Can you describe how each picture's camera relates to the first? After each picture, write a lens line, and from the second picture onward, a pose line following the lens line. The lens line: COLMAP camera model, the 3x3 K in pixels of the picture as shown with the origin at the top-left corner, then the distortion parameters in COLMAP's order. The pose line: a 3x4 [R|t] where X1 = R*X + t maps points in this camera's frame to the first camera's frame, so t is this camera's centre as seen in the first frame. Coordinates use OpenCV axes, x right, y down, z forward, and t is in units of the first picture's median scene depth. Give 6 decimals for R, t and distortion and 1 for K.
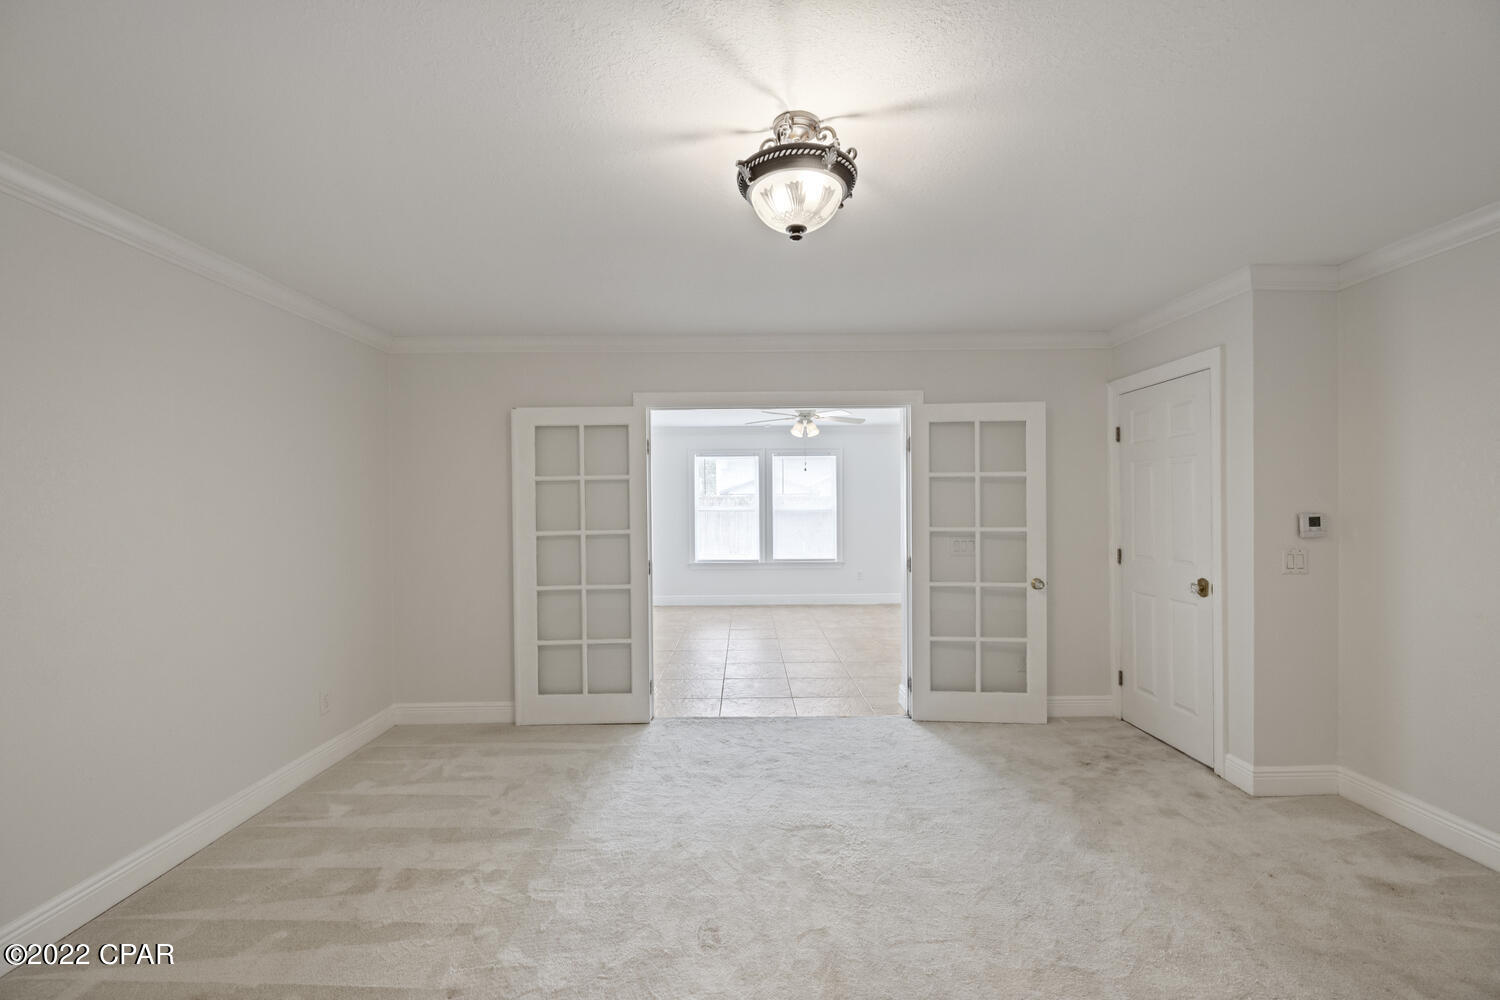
lens RADIAL K [[635.6, 0, 750.0], [0, 635.6, 500.0], [0, 0, 1]] dist [-0.003446, -0.000538]
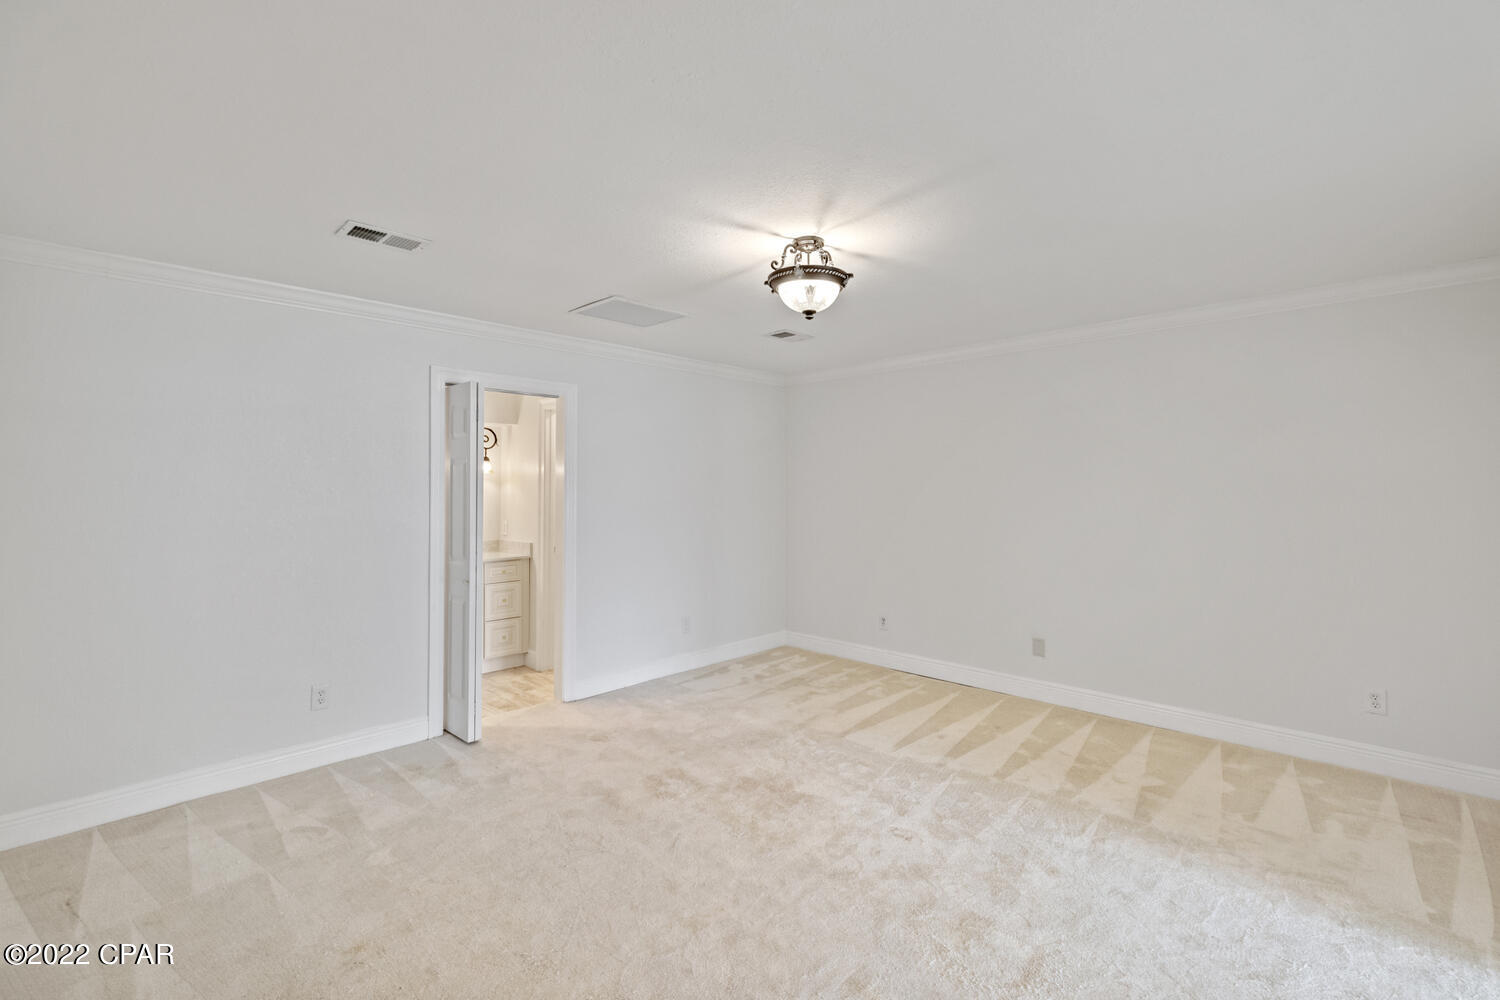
lens RADIAL K [[646.8, 0, 748.5], [0, 646.8, 492.1], [0, 0, 1]] dist [0.000054, 0.000186]
pose [[-0.714191, 0.007765, -0.699908, 0.730037], [0.009958, 0.999950, 0.000933, 0.003319], [0.699880, -0.006303, -0.714233, 1.190234]]
